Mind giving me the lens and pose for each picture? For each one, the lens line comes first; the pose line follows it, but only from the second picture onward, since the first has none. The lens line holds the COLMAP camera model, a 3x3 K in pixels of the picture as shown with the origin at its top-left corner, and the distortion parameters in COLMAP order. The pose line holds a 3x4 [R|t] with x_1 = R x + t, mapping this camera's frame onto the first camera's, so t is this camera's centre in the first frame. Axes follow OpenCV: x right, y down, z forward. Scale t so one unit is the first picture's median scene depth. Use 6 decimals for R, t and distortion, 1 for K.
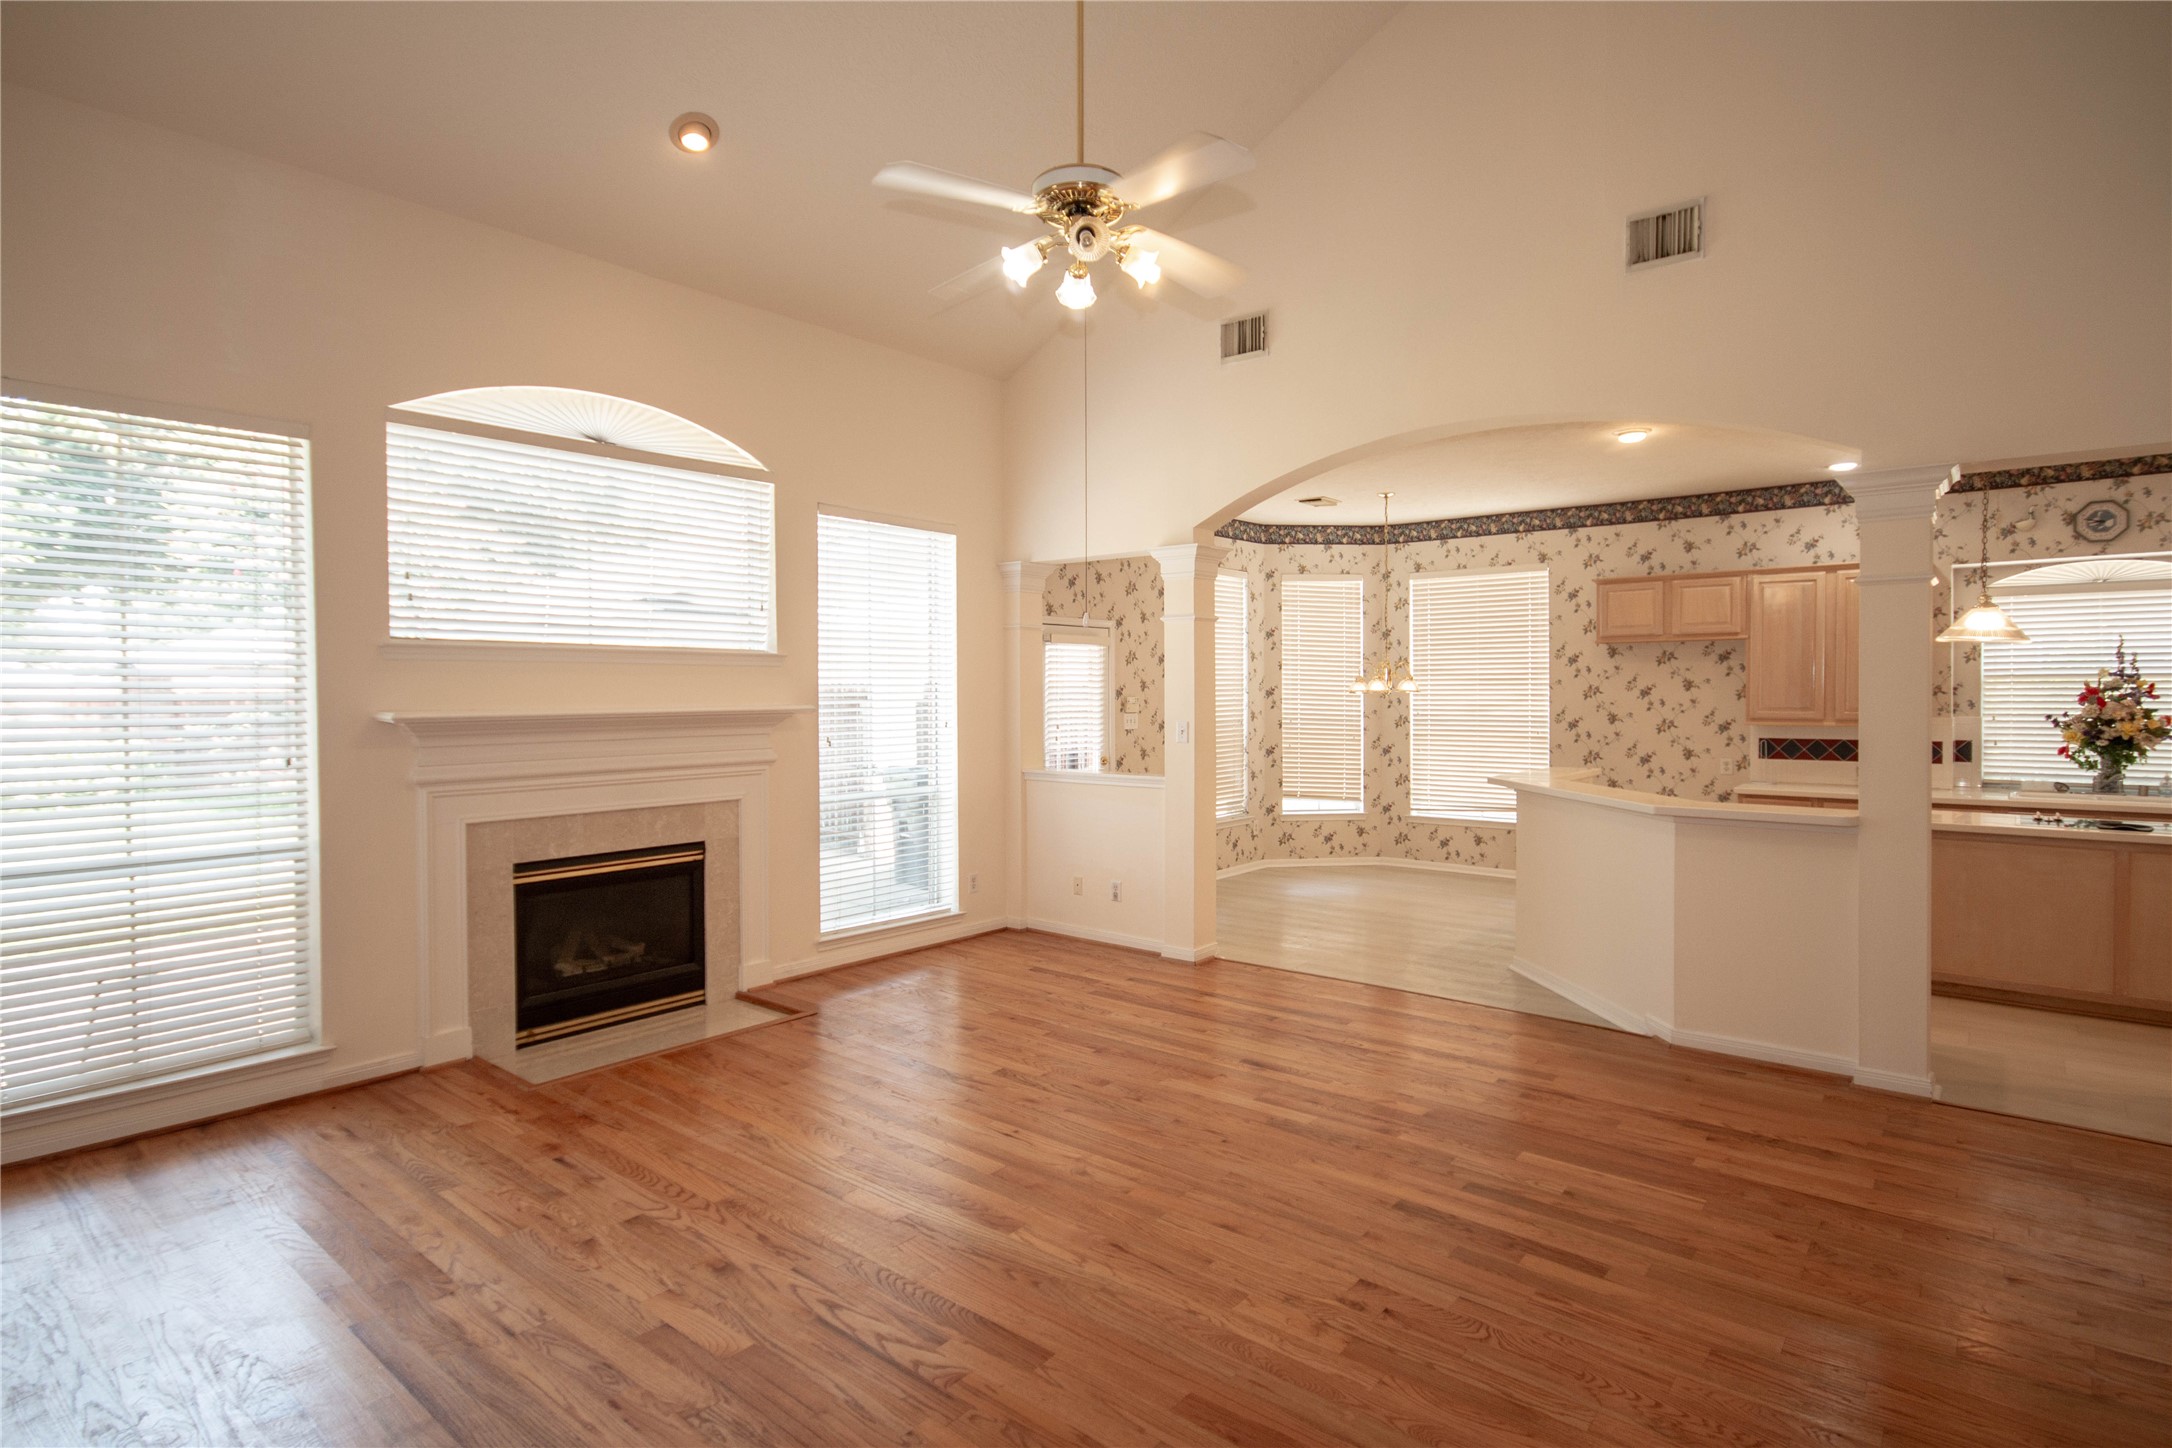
lens RADIAL K [[1096.1, 0, 1088.6], [0, 1096.1, 715.0], [0, 0, 1]] dist [0.003499, -0.000168]
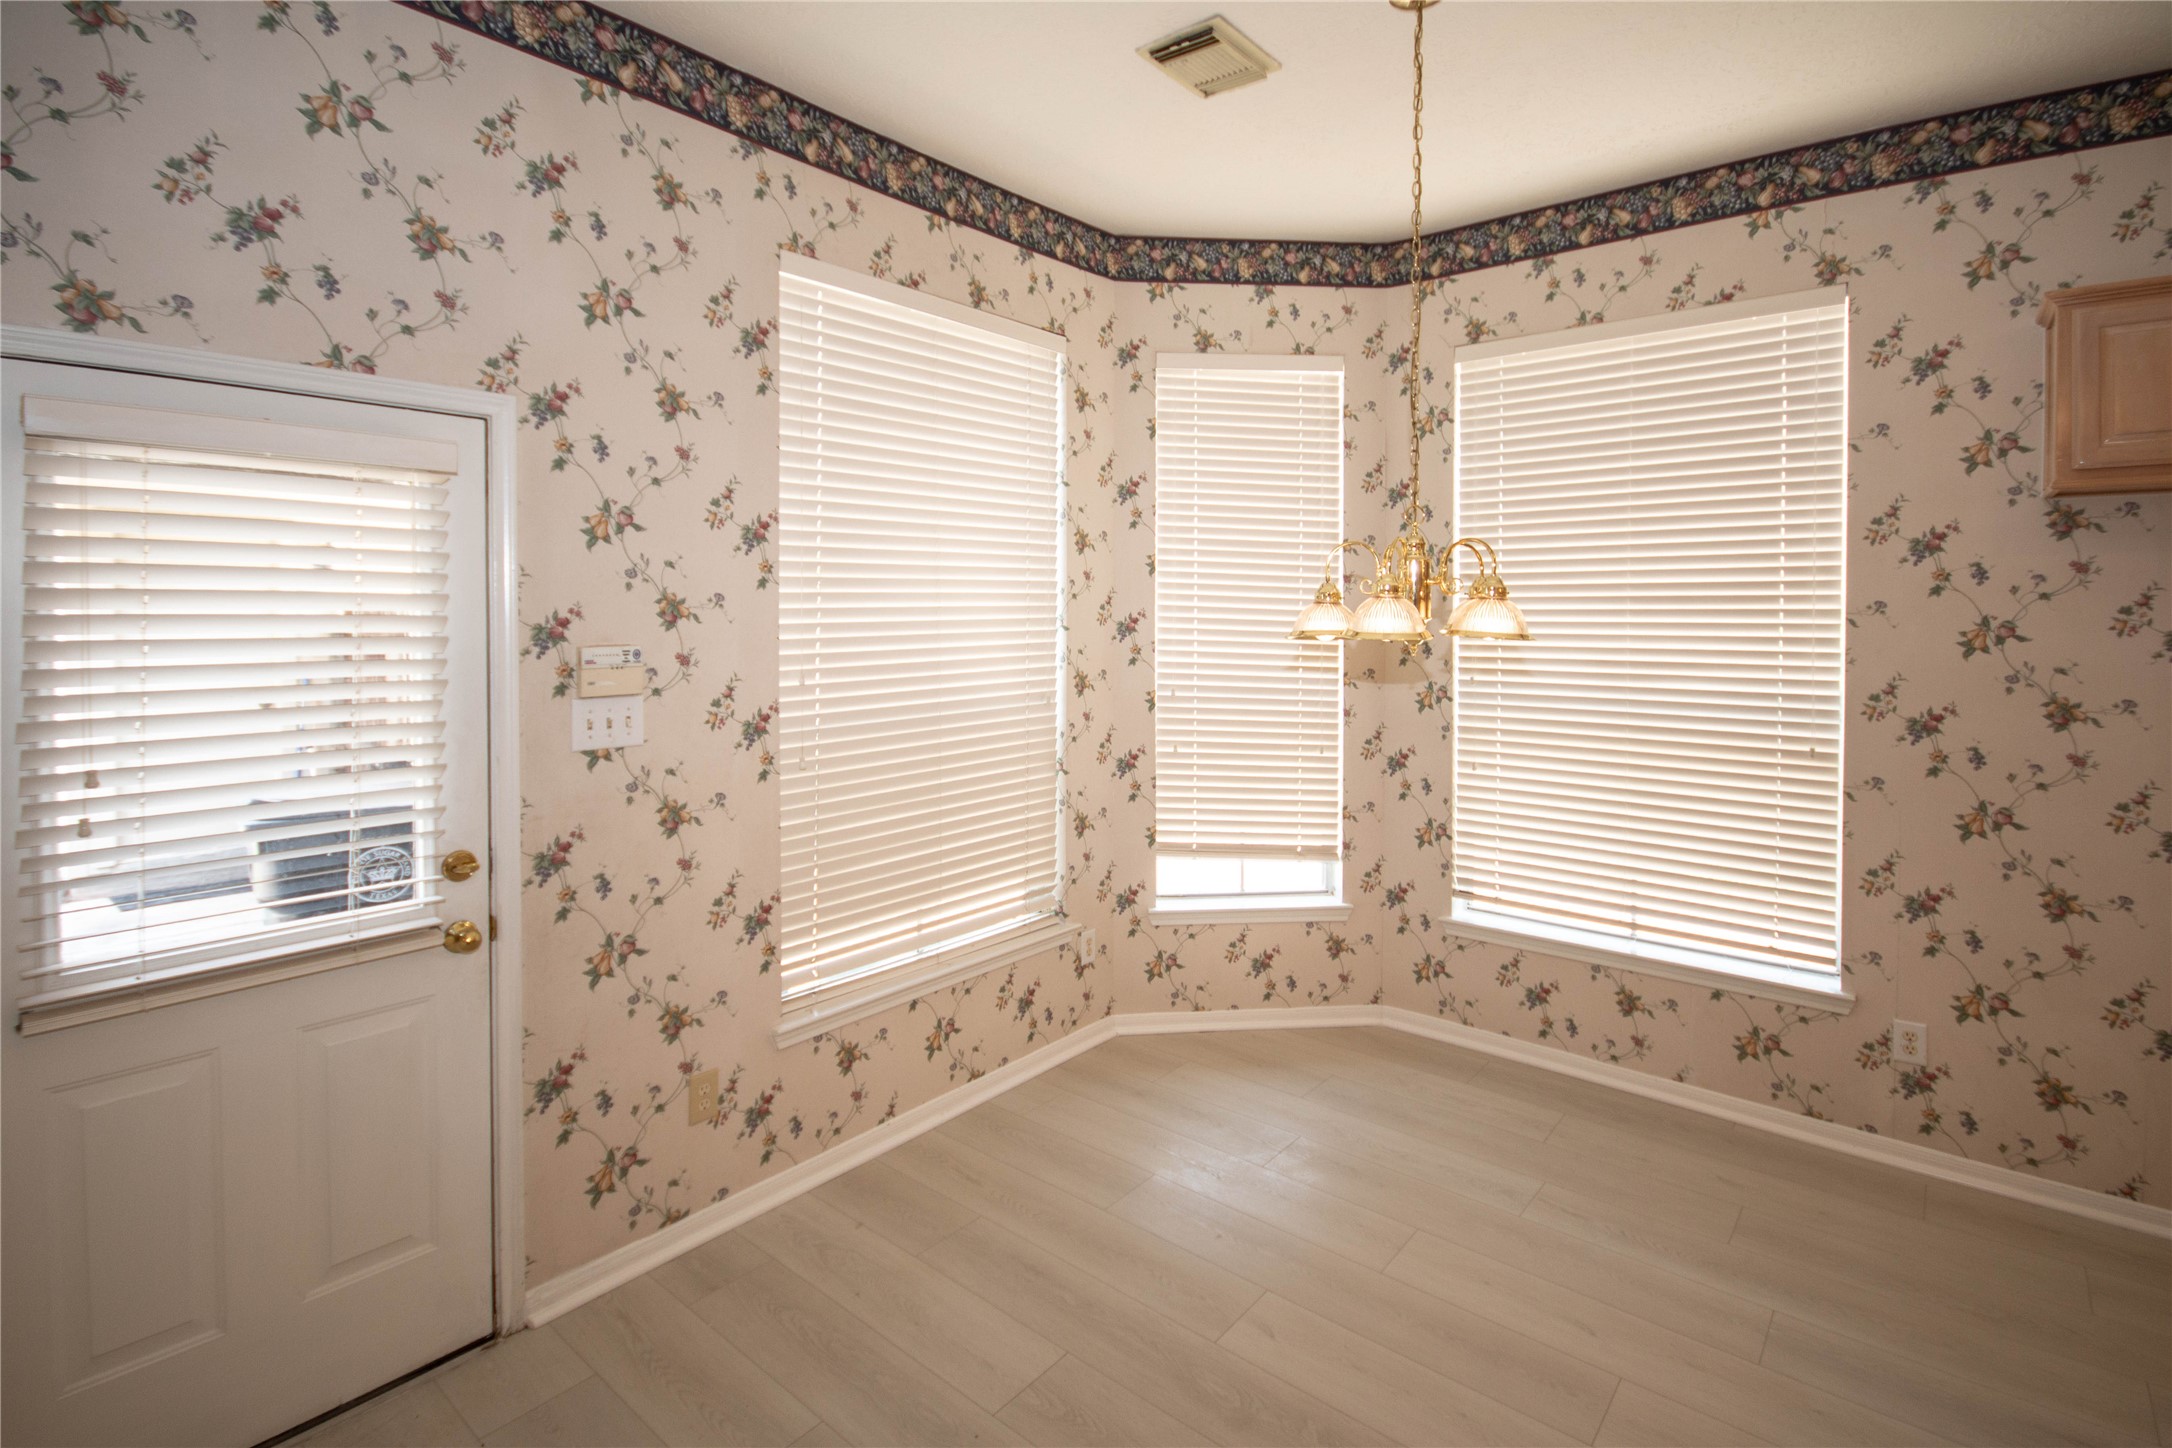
lens RADIAL K [[1009.4, 0, 1099.1], [0, 1009.4, 636.2], [0, 0, 1]] dist [-0.002486, -0.001102]
pose [[0.999977, 0.006017, 0.003205, 0.155620], [-0.006026, 0.999978, 0.002753, -0.018392], [-0.003189, -0.002772, 0.999991, 0.613682]]
